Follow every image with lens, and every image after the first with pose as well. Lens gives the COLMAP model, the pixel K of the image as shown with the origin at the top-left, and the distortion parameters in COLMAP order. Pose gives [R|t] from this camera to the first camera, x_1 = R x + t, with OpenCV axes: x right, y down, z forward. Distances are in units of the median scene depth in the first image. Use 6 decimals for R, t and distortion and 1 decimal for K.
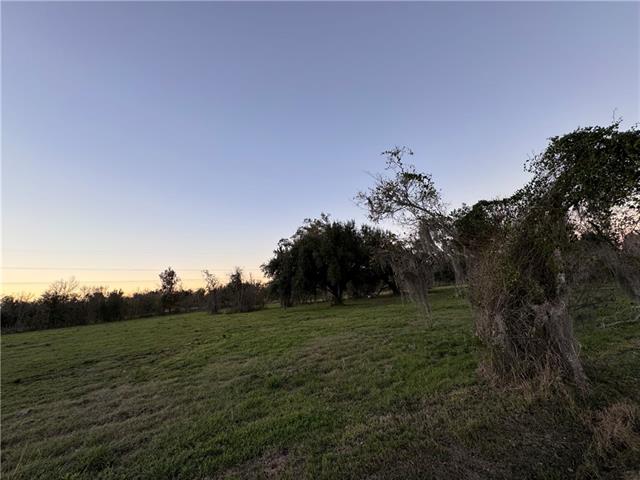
lens RADIAL K [[254.4, 0, 318.6], [0, 254.4, 238.2], [0, 0, 1]] dist [0.000510, -0.000022]
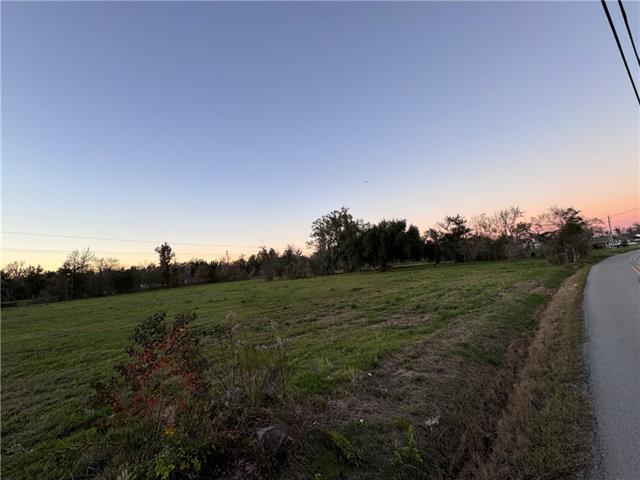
lens RADIAL K [[254.4, 0, 319.0], [0, 254.4, 239.8], [0, 0, 1]] dist [0.000510, -0.000022]
pose [[0.942100, 0.047357, 0.331970, -2.802189], [-0.071397, 0.995606, 0.060591, 0.006877], [-0.327642, -0.080785, 0.941342, -1.178414]]
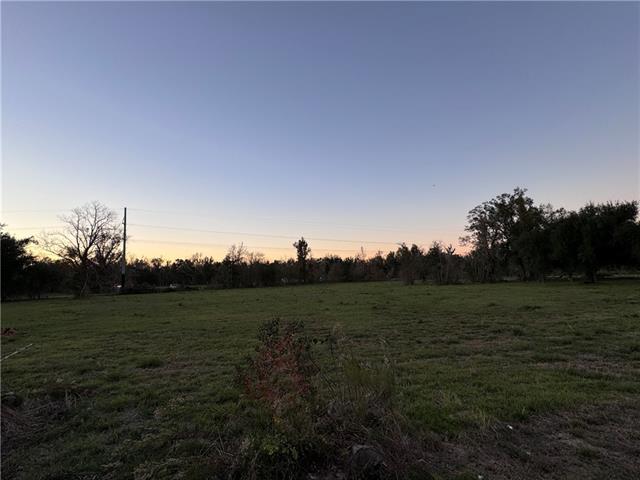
lens RADIAL K [[303.5, 0, 319.3], [0, 303.5, 238.4], [0, 0, 1]] dist [0.003192, -0.001761]
pose [[0.987686, 0.044510, -0.149984, -2.763198], [-0.029329, 0.994357, 0.101950, -0.026507], [0.153675, -0.096296, 0.983418, -1.227611]]
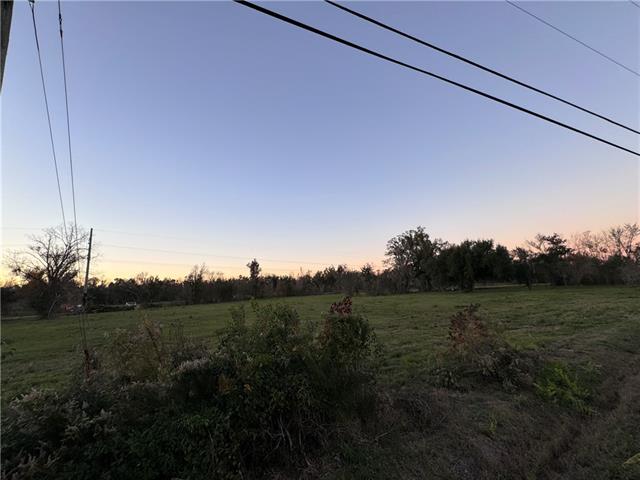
lens RADIAL K [[254.4, 0, 320.3], [0, 254.4, 241.5], [0, 0, 1]] dist [0.000510, -0.000022]
pose [[0.992302, 0.063713, 0.106192, -3.358387], [-0.065956, 0.997665, 0.017738, -0.036355], [-0.104814, -0.024606, 0.994187, -1.513079]]
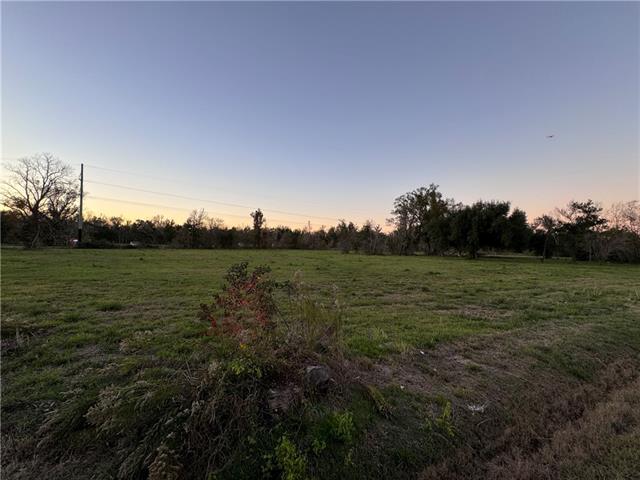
lens RADIAL K [[254.4, 0, 319.1], [0, 254.4, 238.7], [0, 0, 1]] dist [0.000510, -0.000022]
pose [[0.991735, 0.122358, 0.038608, -2.783211], [-0.127429, 0.974403, 0.185202, 0.004253], [-0.014959, -0.188591, 0.981942, -1.211629]]
